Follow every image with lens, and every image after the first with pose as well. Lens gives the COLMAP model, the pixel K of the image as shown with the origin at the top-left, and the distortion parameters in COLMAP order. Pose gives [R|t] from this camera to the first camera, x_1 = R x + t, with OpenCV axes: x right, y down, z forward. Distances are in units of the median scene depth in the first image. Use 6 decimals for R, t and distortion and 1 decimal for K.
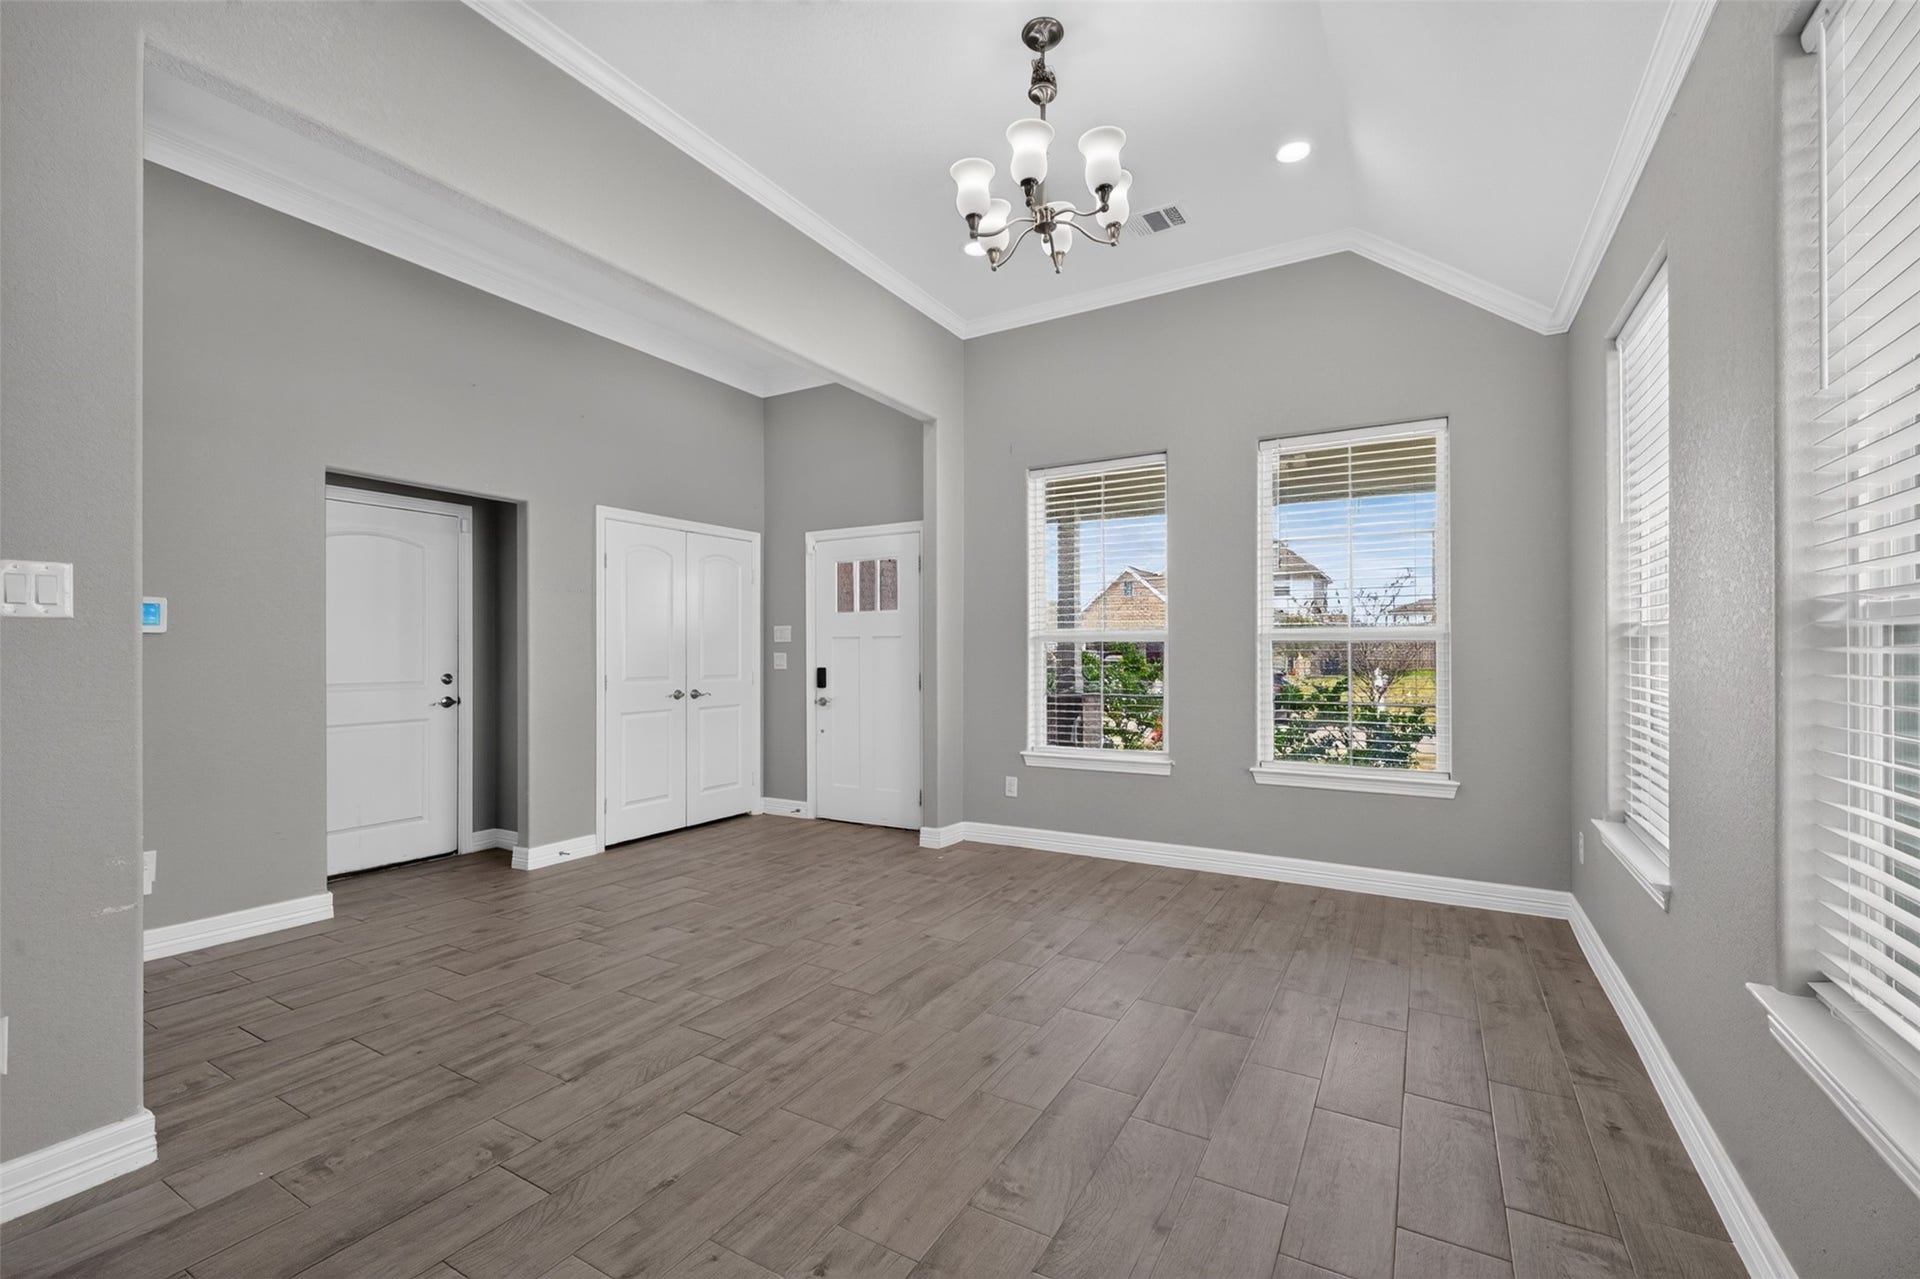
lens RADIAL K [[794.9, 0, 975.4], [0, 794.9, 651.7], [0, 0, 1]] dist [0.017765, -0.002048]
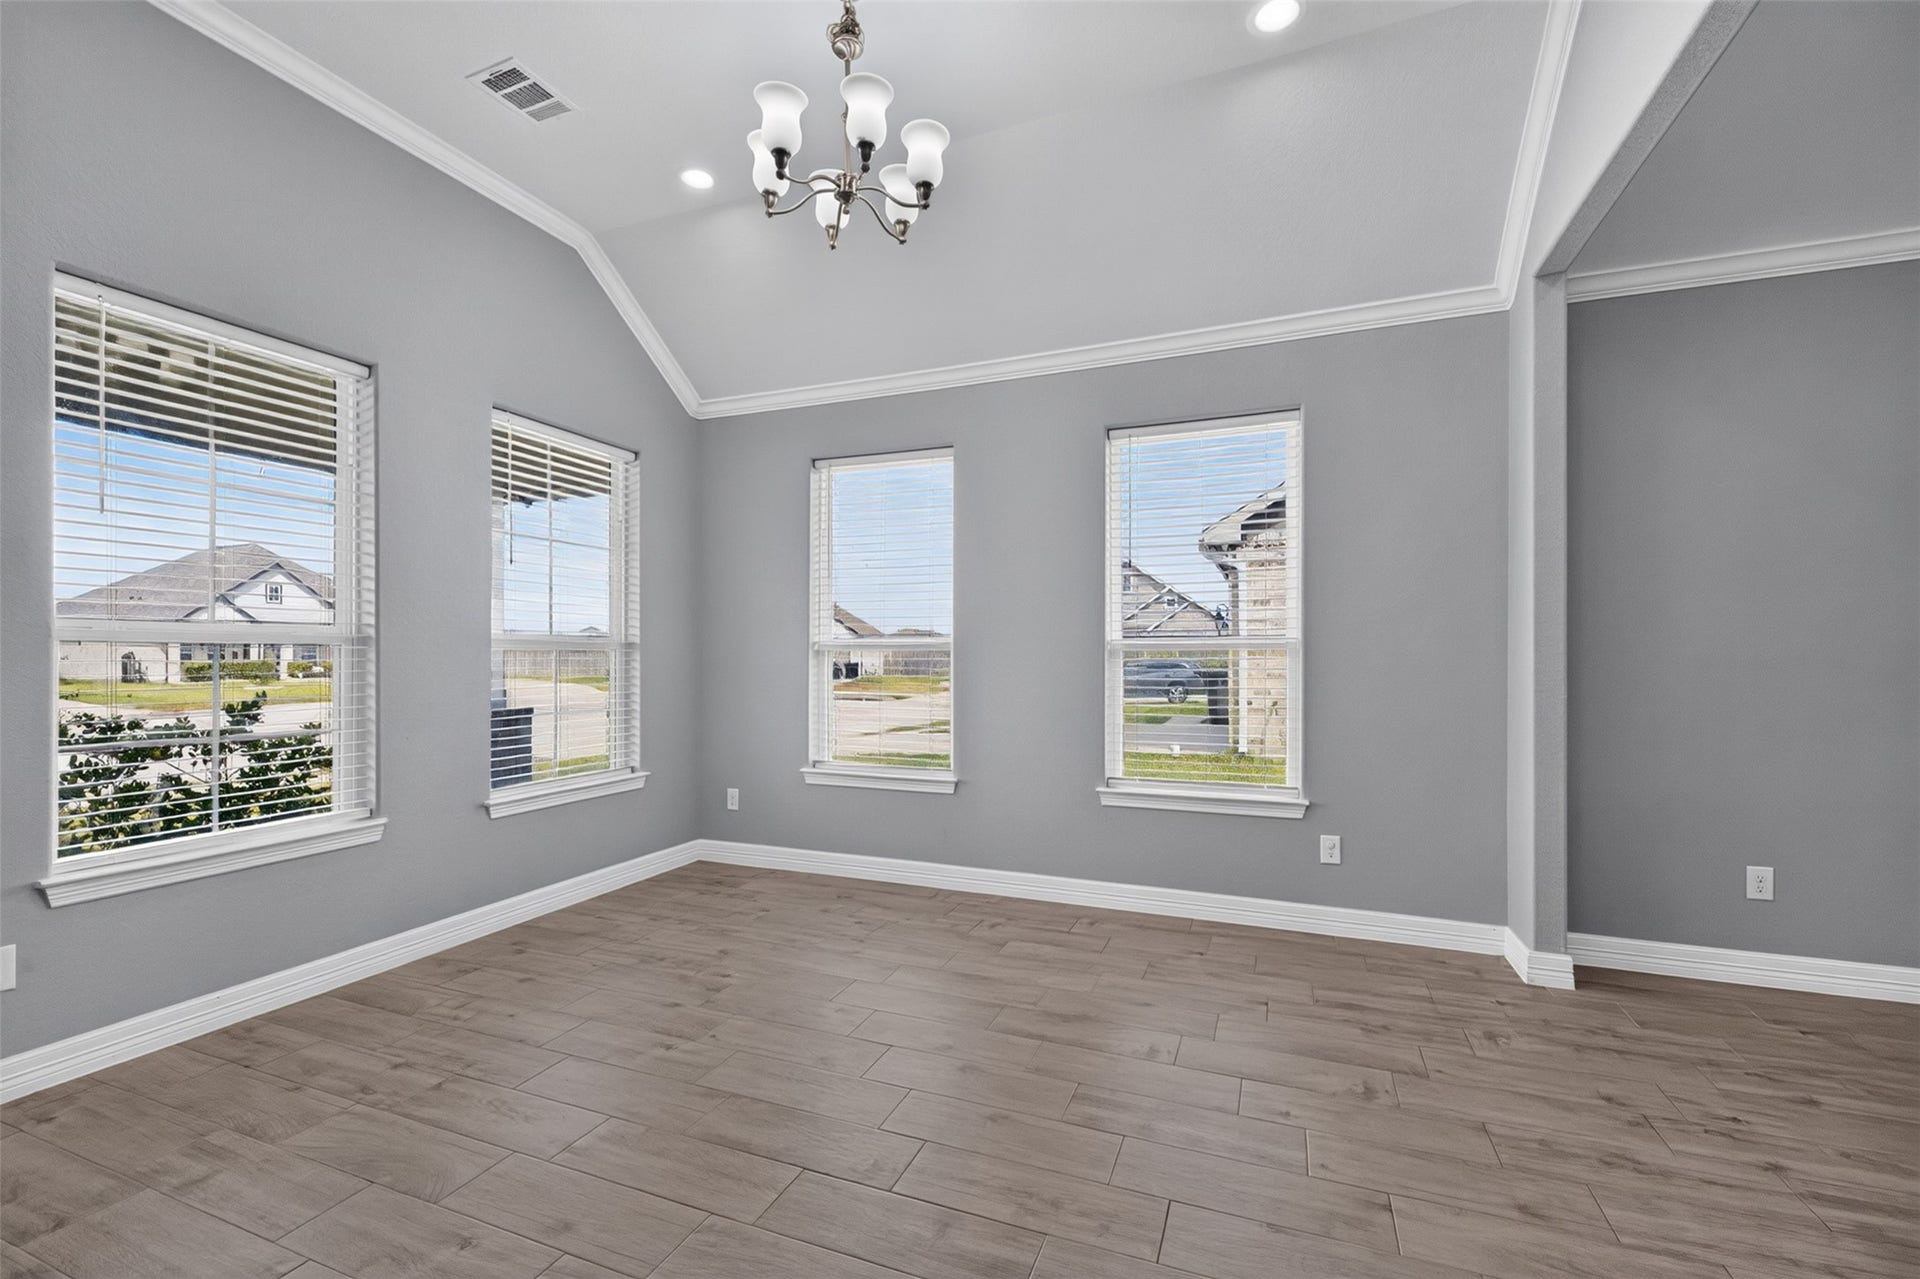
lens RADIAL K [[794.9, 0, 966.7], [0, 794.9, 651.8], [0, 0, 1]] dist [0.017765, -0.002048]
pose [[-0.133312, 0.010210, 0.991022, -0.558291], [-0.003526, 0.999936, -0.010776, 0.001037], [-0.991068, -0.004931, -0.133267, 0.649726]]
